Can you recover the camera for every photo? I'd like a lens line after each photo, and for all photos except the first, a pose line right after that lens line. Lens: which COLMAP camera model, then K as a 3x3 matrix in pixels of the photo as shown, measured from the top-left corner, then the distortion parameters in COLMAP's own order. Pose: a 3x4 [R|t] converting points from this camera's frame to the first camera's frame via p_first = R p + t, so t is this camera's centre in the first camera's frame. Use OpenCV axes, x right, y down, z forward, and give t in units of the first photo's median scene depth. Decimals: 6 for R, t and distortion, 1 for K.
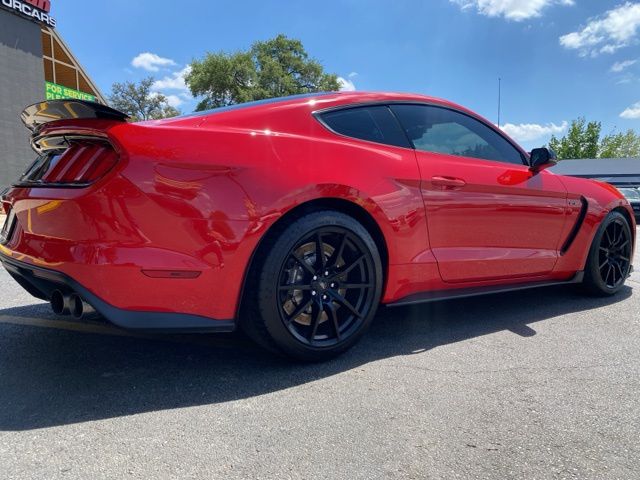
lens RADIAL K [[503.7, 0, 320.0], [0, 503.7, 240.0], [0, 0, 1]] dist [0.010584, -0.006866]
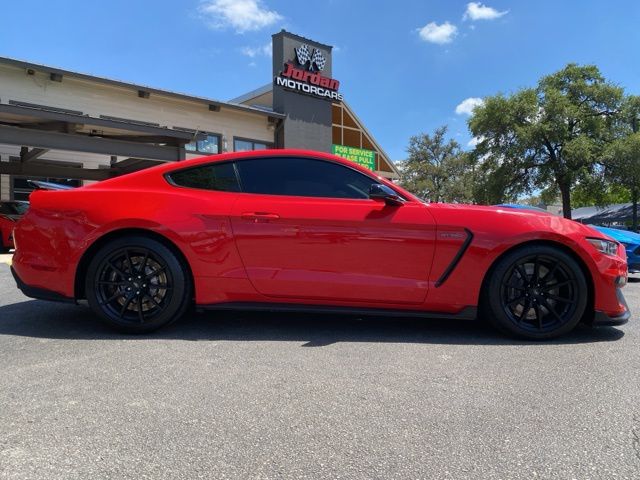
lens RADIAL K [[503.7, 0, 320.0], [0, 503.7, 240.0], [0, 0, 1]] dist [0.010584, -0.006866]
pose [[0.797110, 0.001493, -0.603833, 0.173704], [-0.051053, 0.996583, -0.064930, 0.002884], [0.601673, 0.082584, 0.794462, 0.011602]]
